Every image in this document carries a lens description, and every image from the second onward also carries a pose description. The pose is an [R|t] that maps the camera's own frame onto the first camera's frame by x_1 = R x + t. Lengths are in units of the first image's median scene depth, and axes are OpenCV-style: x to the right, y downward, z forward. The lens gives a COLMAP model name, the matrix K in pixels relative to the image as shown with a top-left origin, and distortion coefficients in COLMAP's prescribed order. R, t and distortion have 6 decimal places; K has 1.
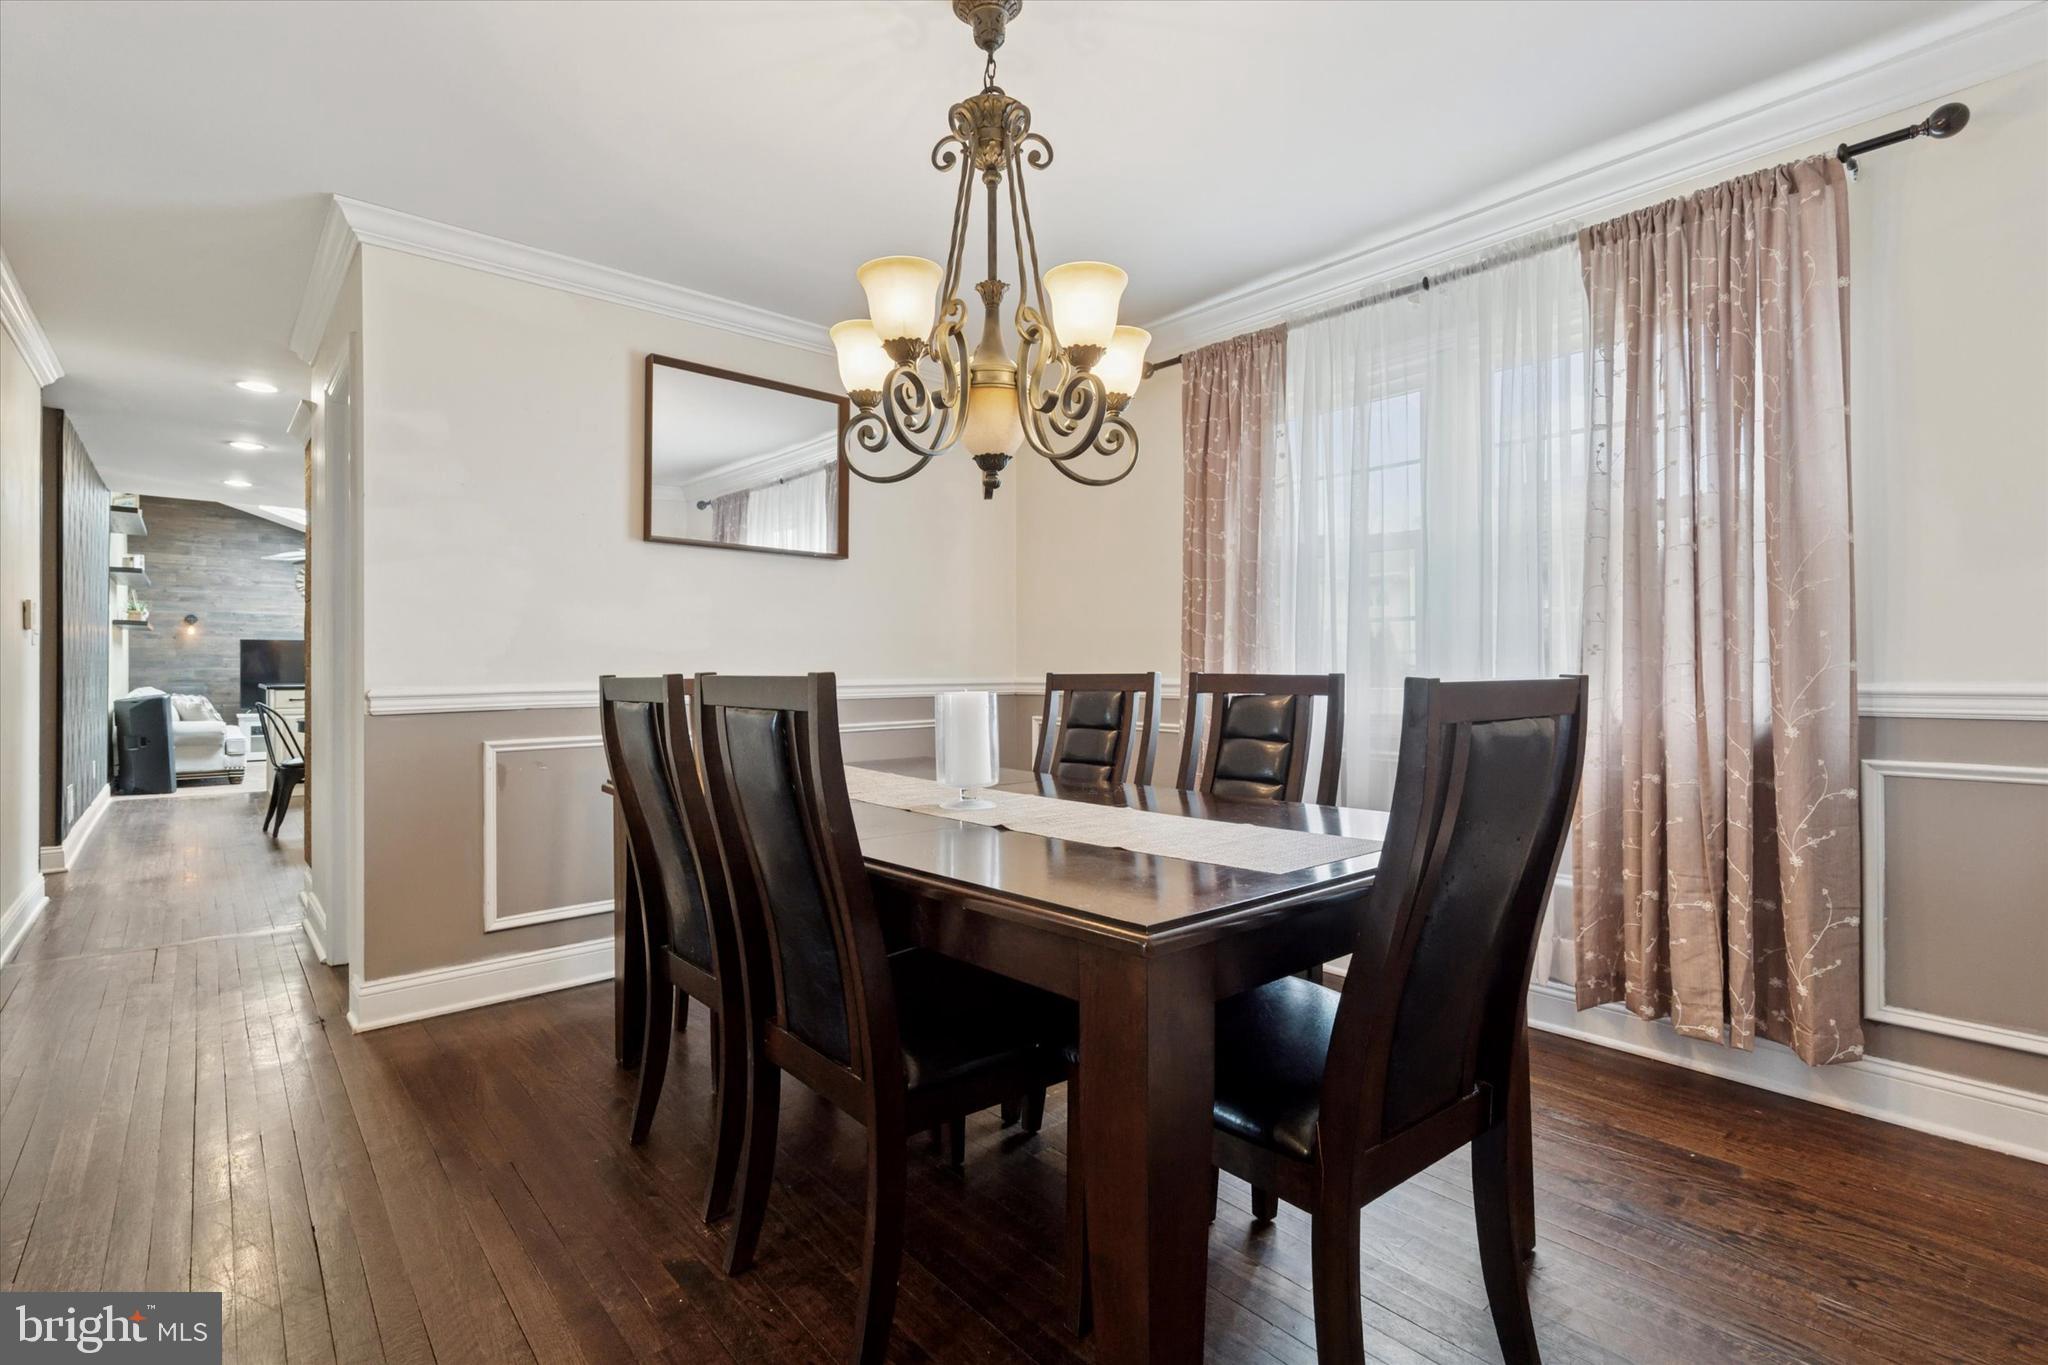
lens RADIAL K [[940.8, 0, 1027.8], [0, 940.8, 668.1], [0, 0, 1]] dist [0.003137, -0.001389]
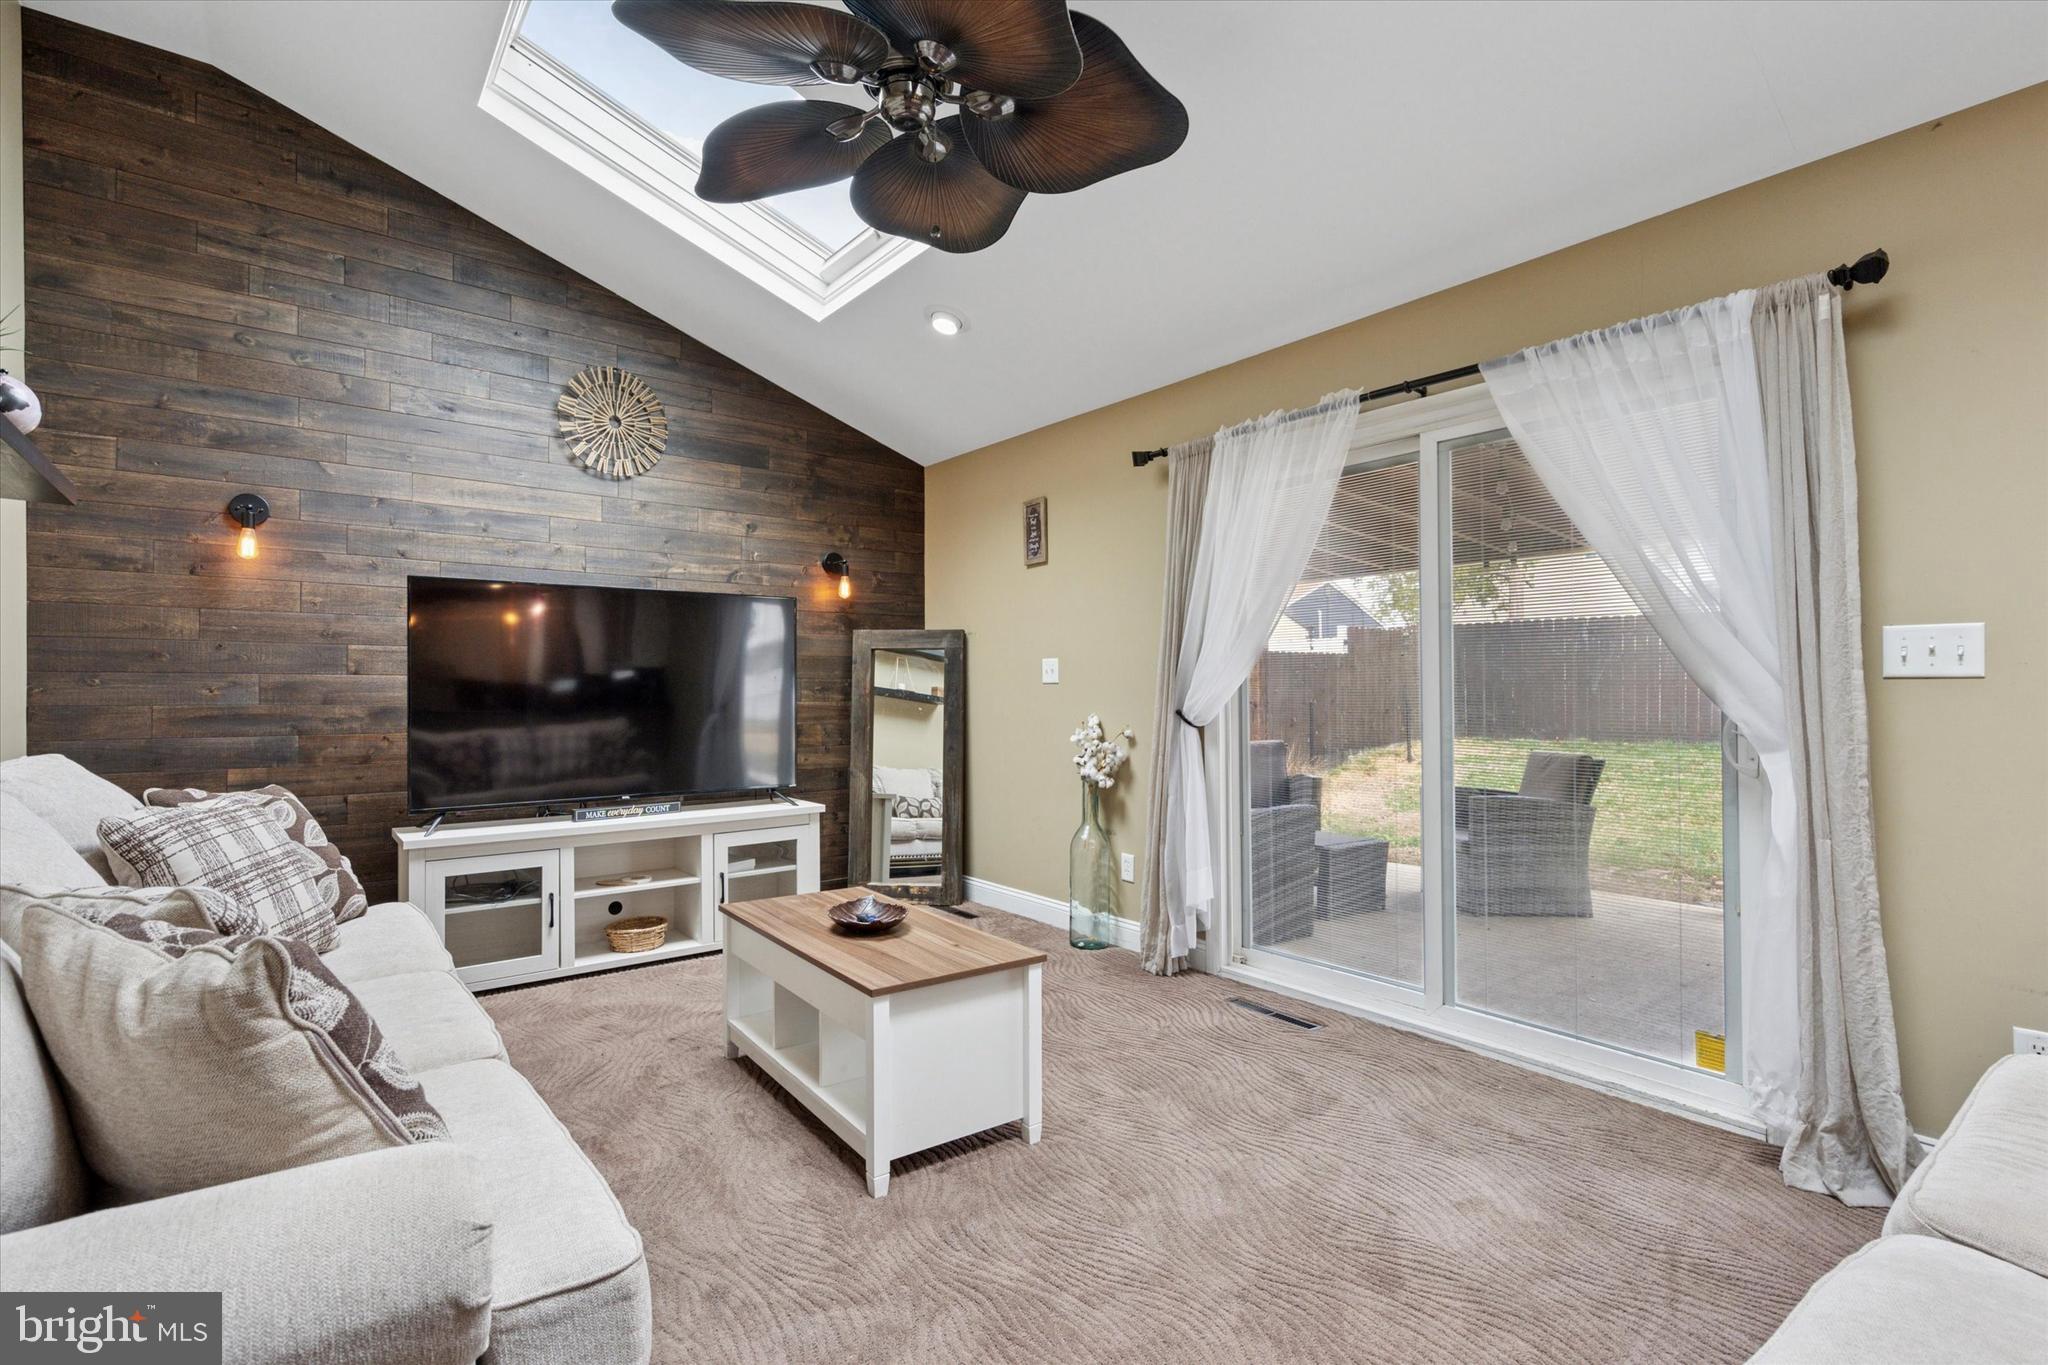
lens RADIAL K [[940.8, 0, 1016.3], [0, 940.8, 679.1], [0, 0, 1]] dist [0.003137, -0.001389]
pose [[0.998056, -0.007199, -0.061899, -0.643061], [0.006489, 0.999911, -0.011654, 0.006268], [0.061978, 0.011229, 0.998014, 0.735870]]
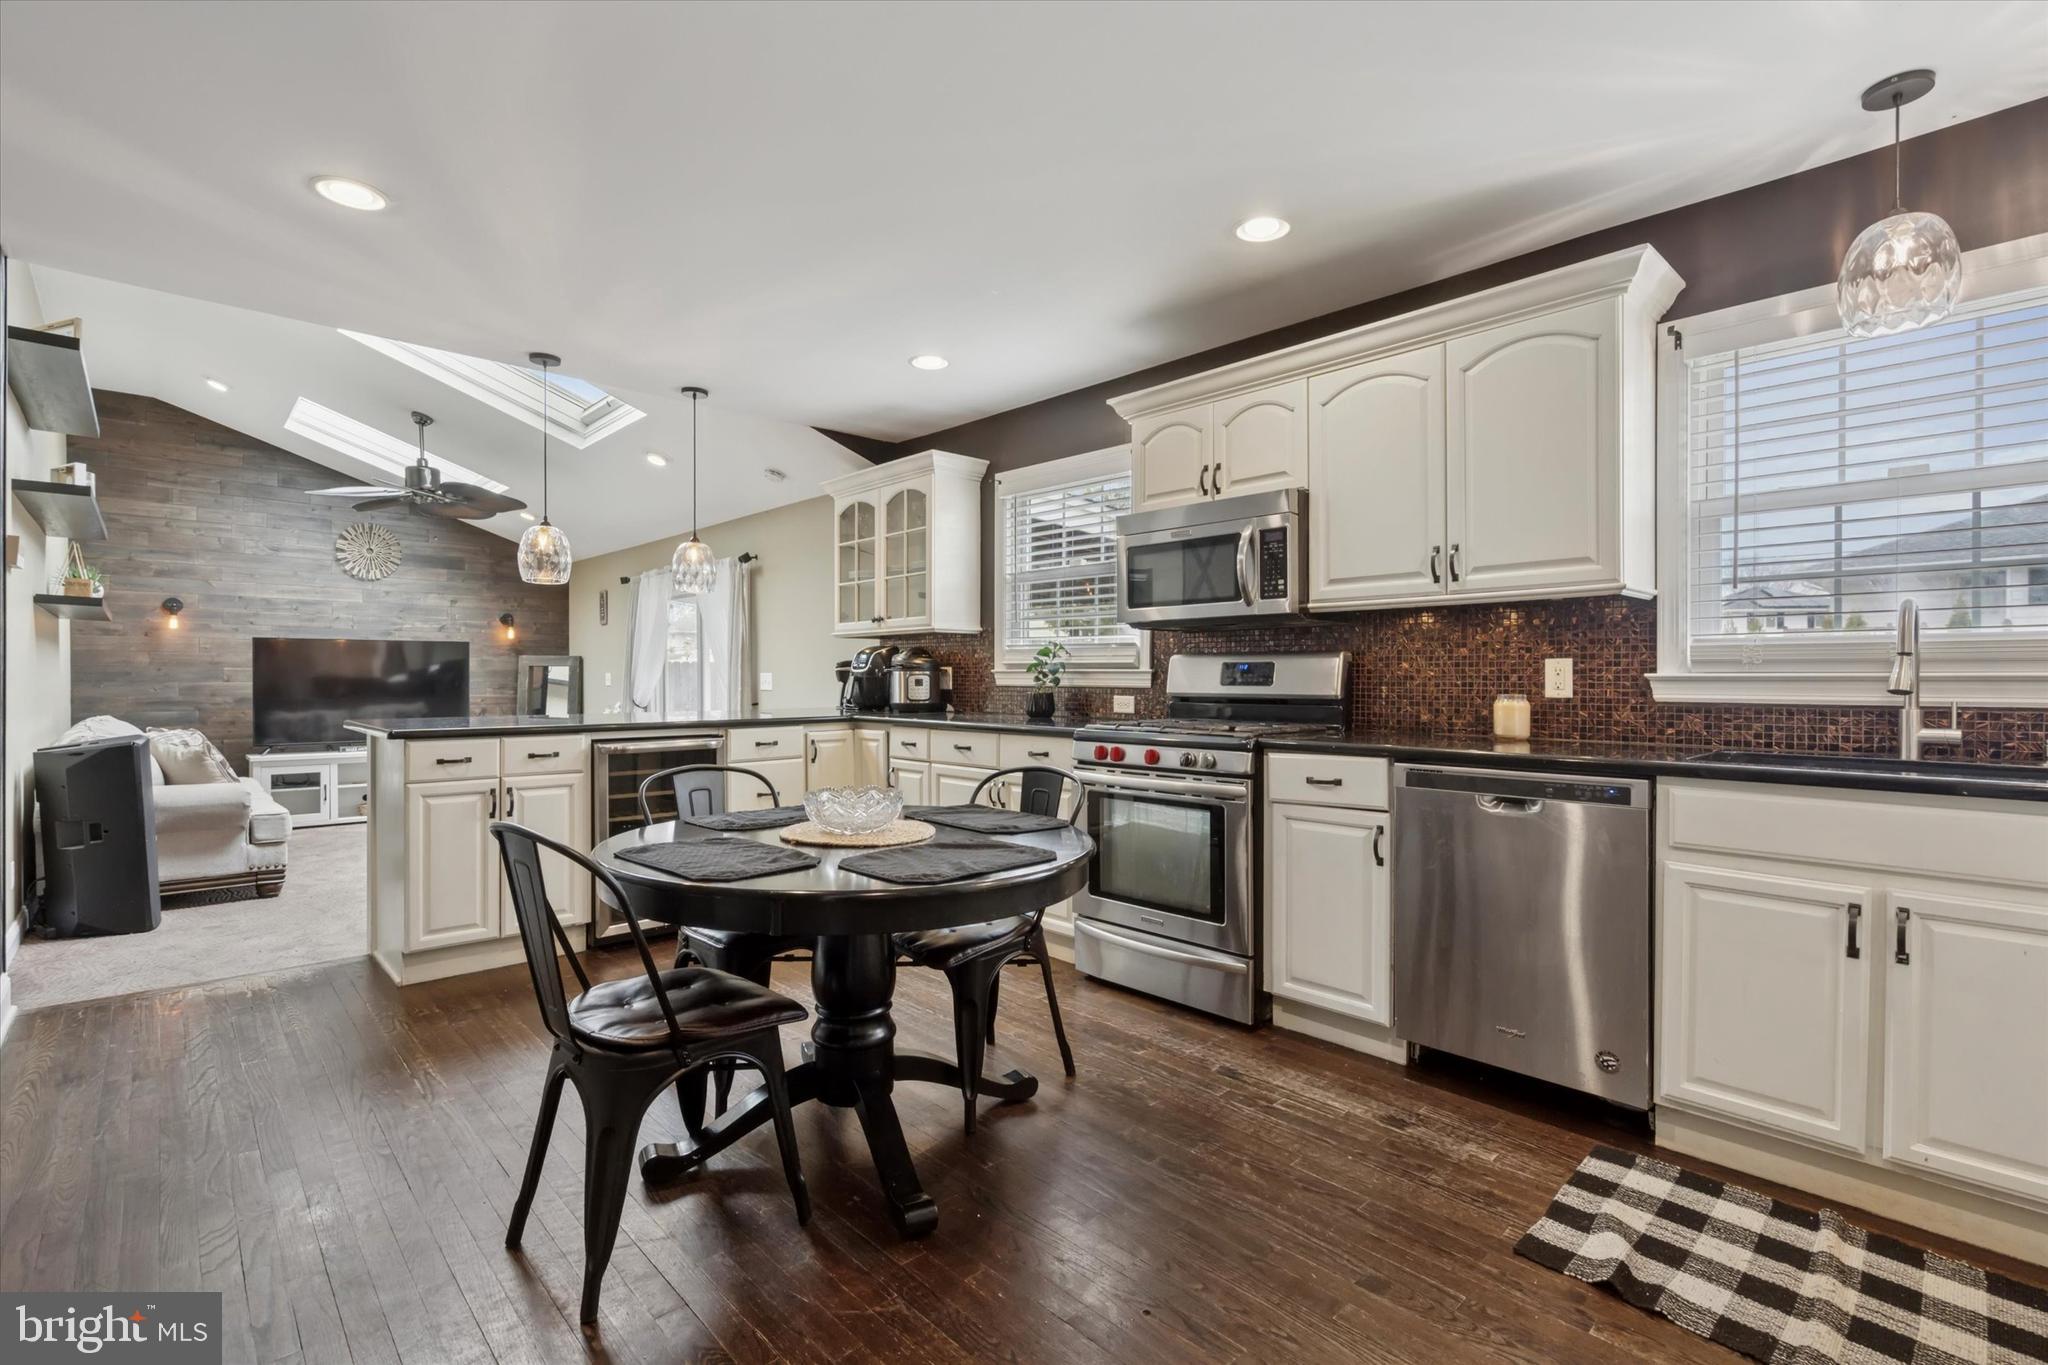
lens RADIAL K [[940.8, 0, 1022.9], [0, 940.8, 682.1], [0, 0, 1]] dist [0.003137, -0.001389]
pose [[0.999745, -0.000503, 0.022560, -0.341179], [0.000390, 0.999987, 0.005029, -0.003511], [-0.022562, -0.005019, 0.999733, 0.364616]]
